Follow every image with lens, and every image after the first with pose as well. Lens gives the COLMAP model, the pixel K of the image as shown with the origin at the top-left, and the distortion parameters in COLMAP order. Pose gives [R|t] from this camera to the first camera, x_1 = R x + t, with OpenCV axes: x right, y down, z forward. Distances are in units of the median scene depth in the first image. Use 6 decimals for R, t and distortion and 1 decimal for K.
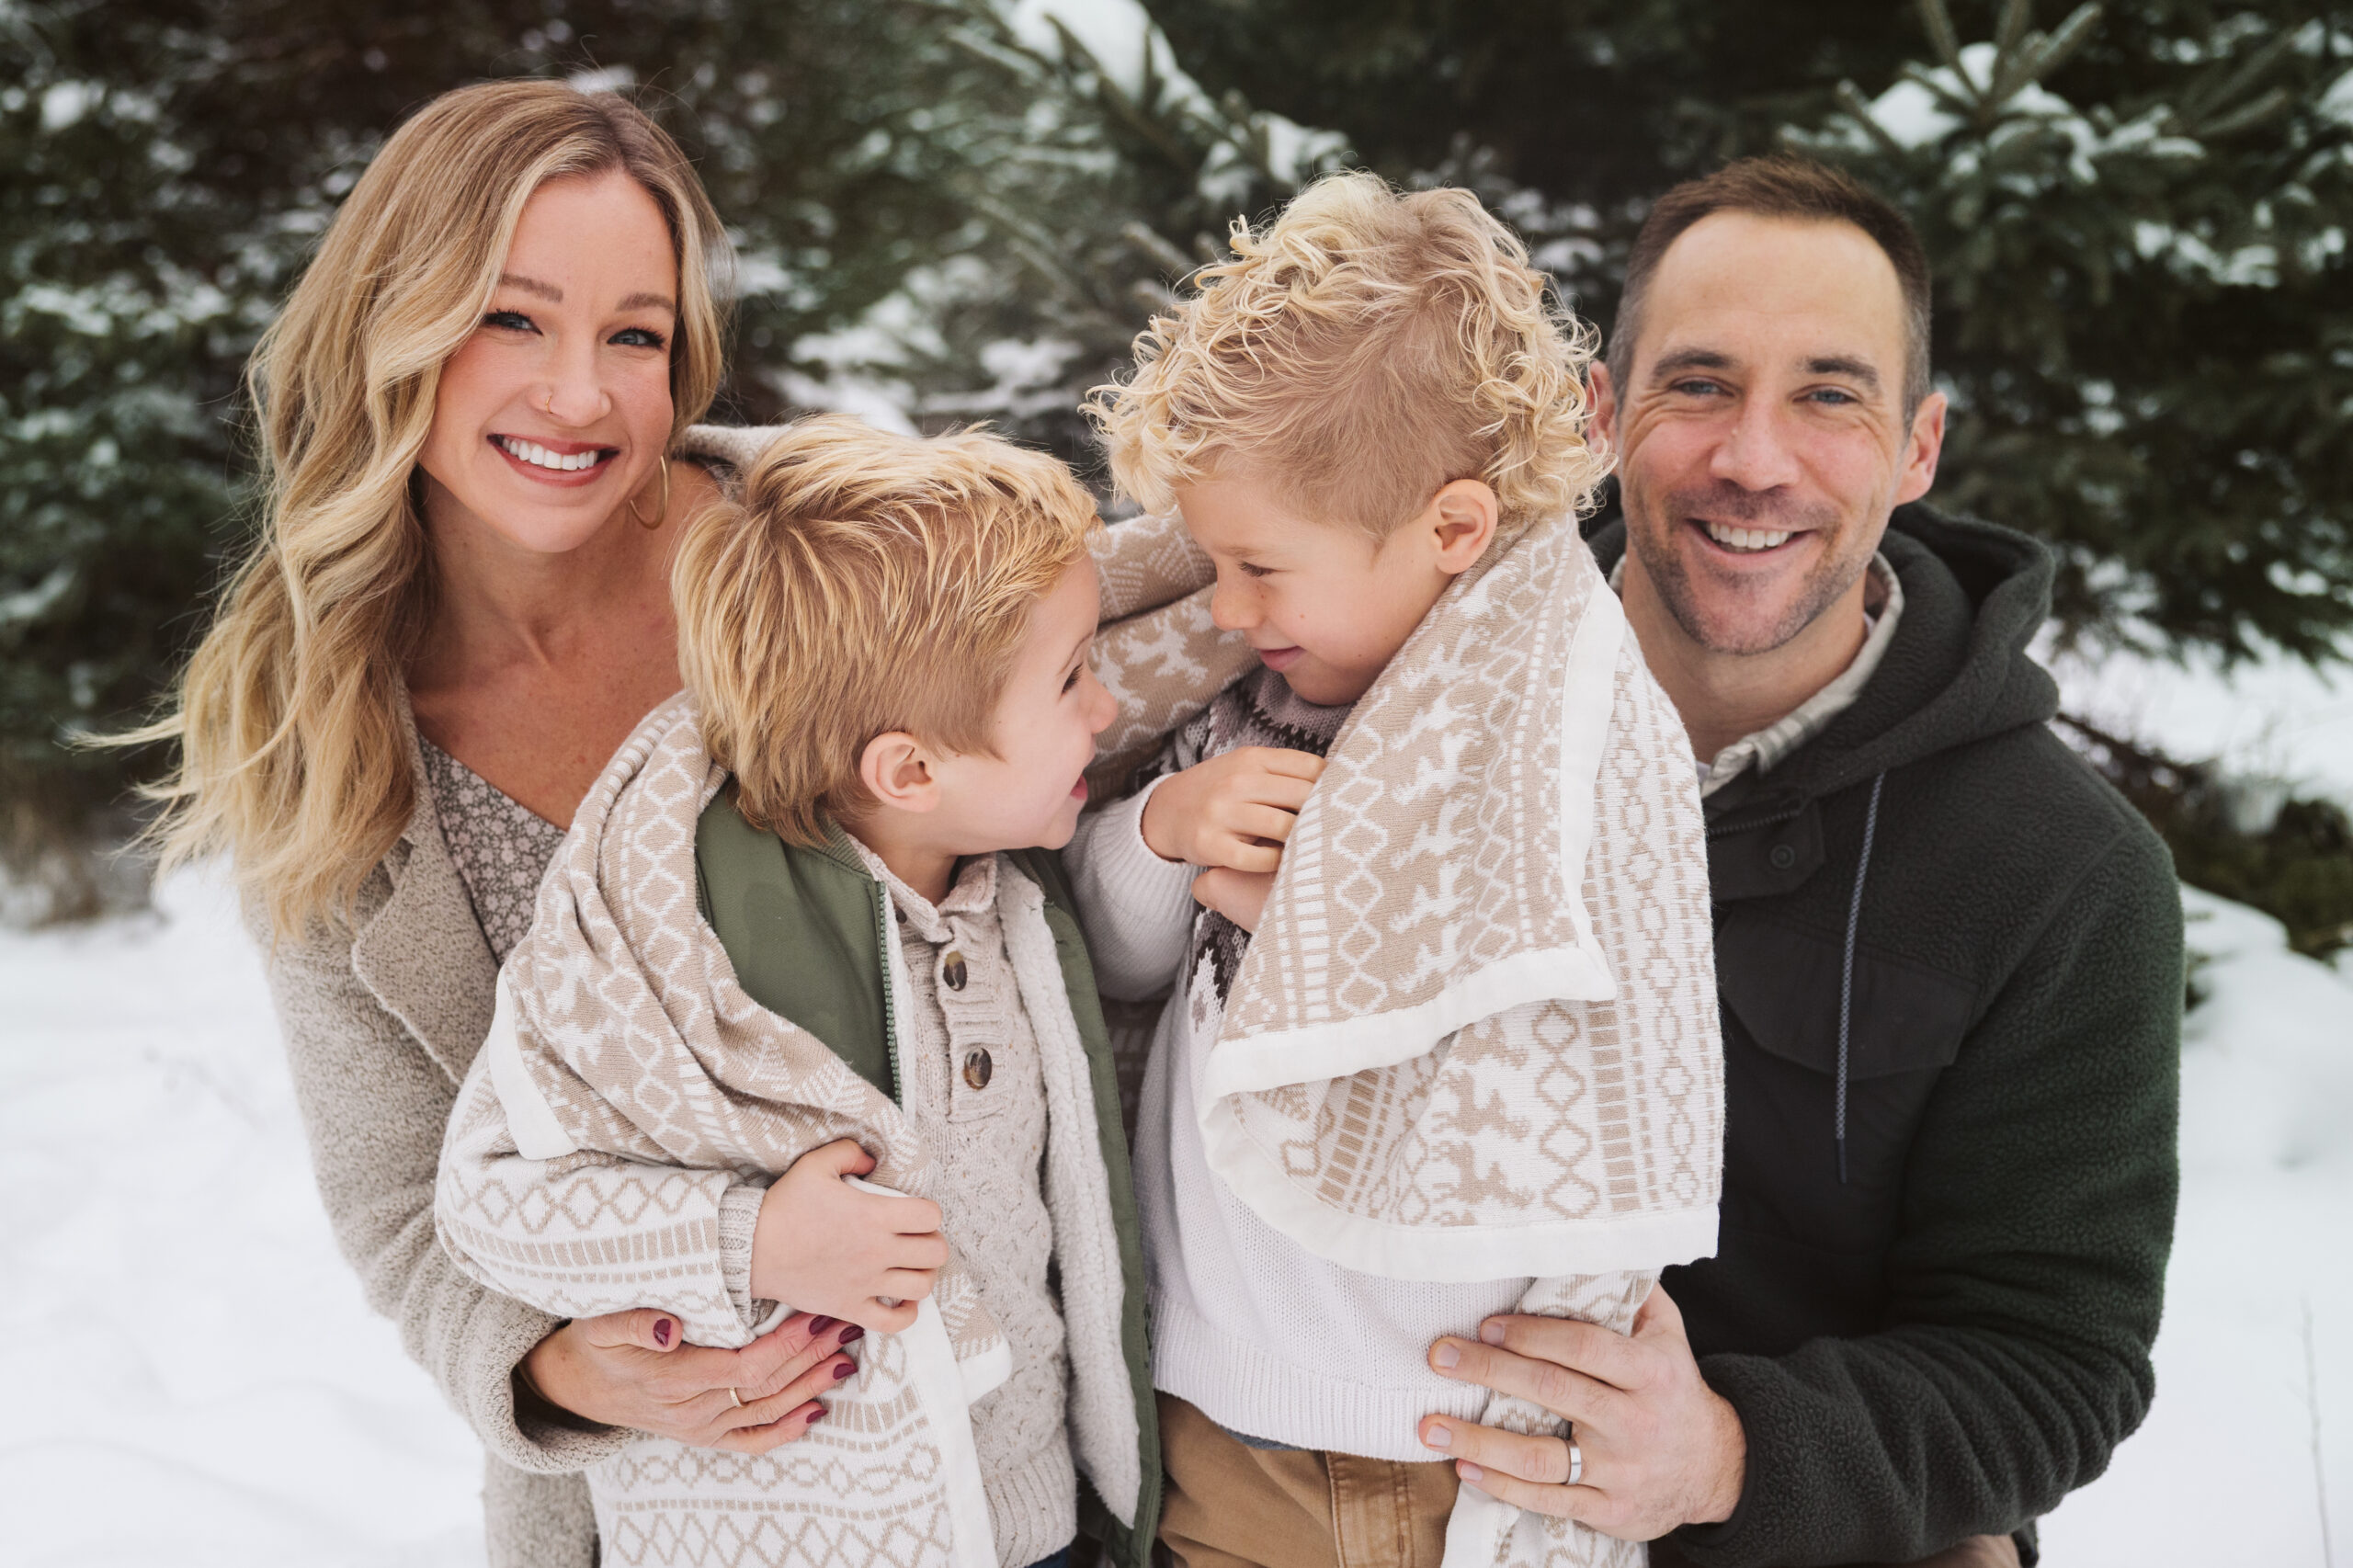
lens RADIAL K [[2801.3, 0, 1039.6], [0, 2801.3, 784.2], [0, 0, 1]] dist [0.004773, 0.007433]
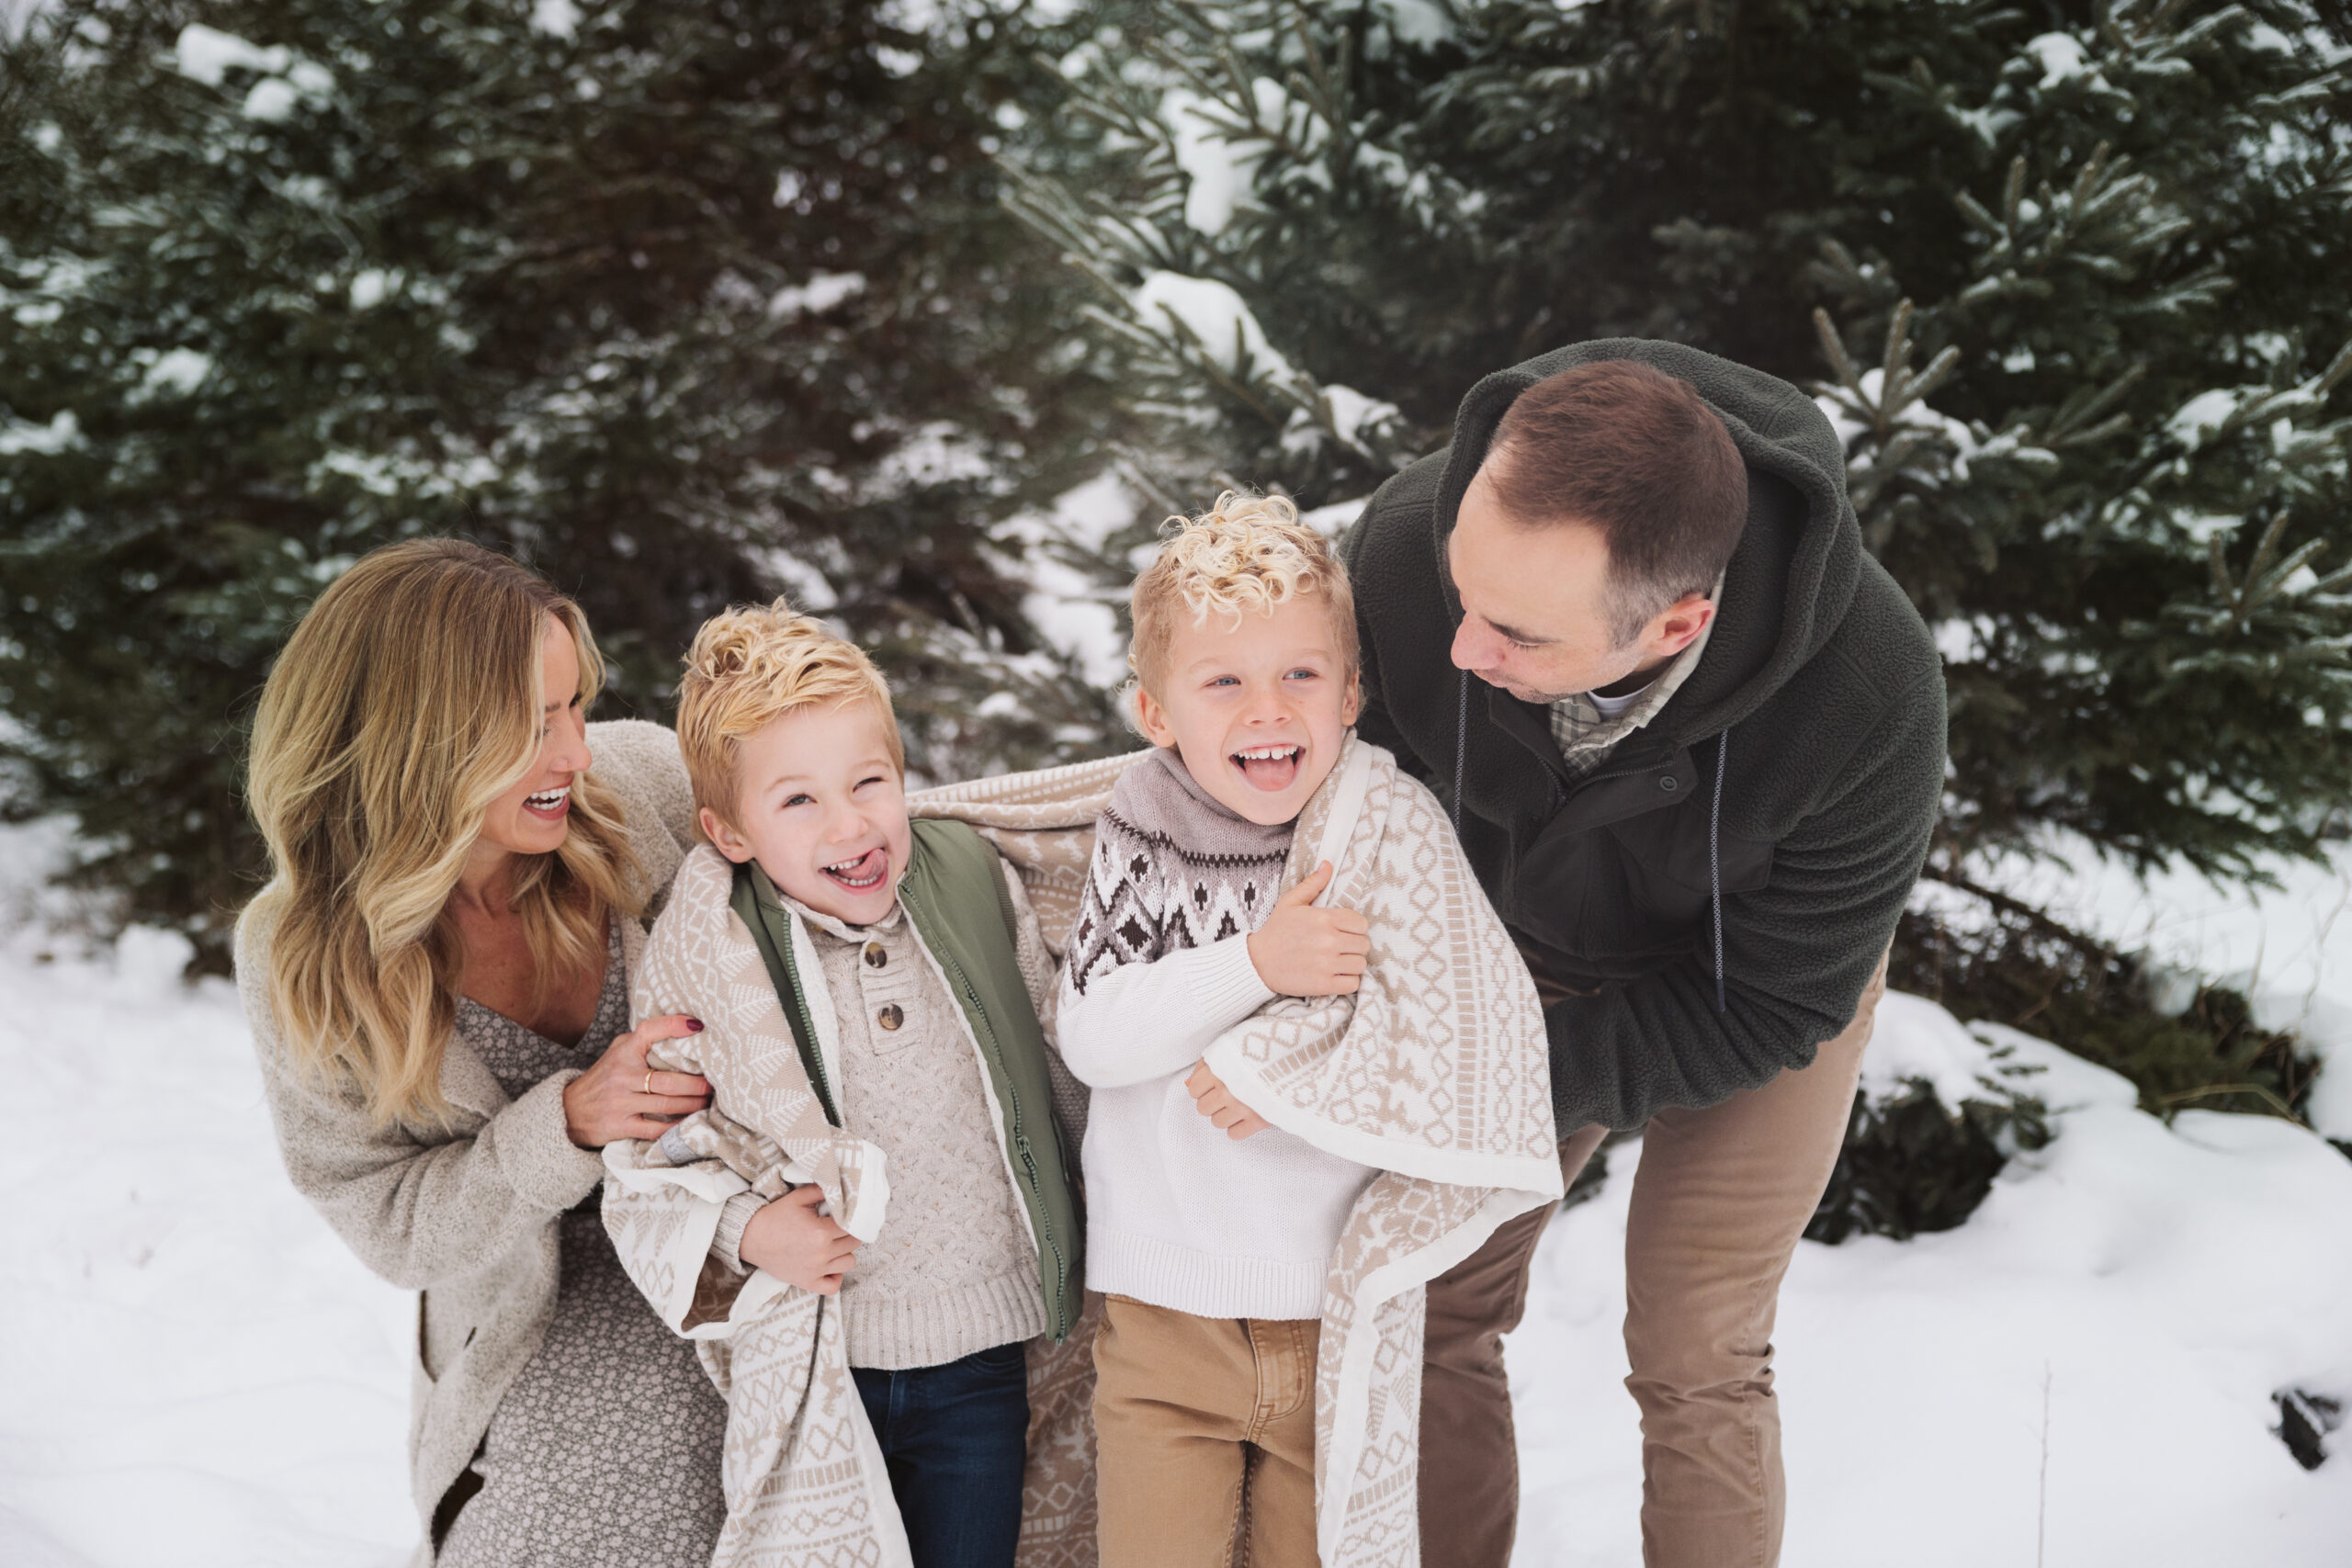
lens RADIAL K [[3053.1, 0, 1176.0], [0, 3053.1, 784.0], [0, 0, 1]] dist [0.024831, -0.049397]
pose [[0.997350, 0.050669, -0.052209, 0.087078], [-0.053359, 0.997248, -0.051477, 0.010134], [0.049457, 0.054126, 0.997309, -0.335245]]
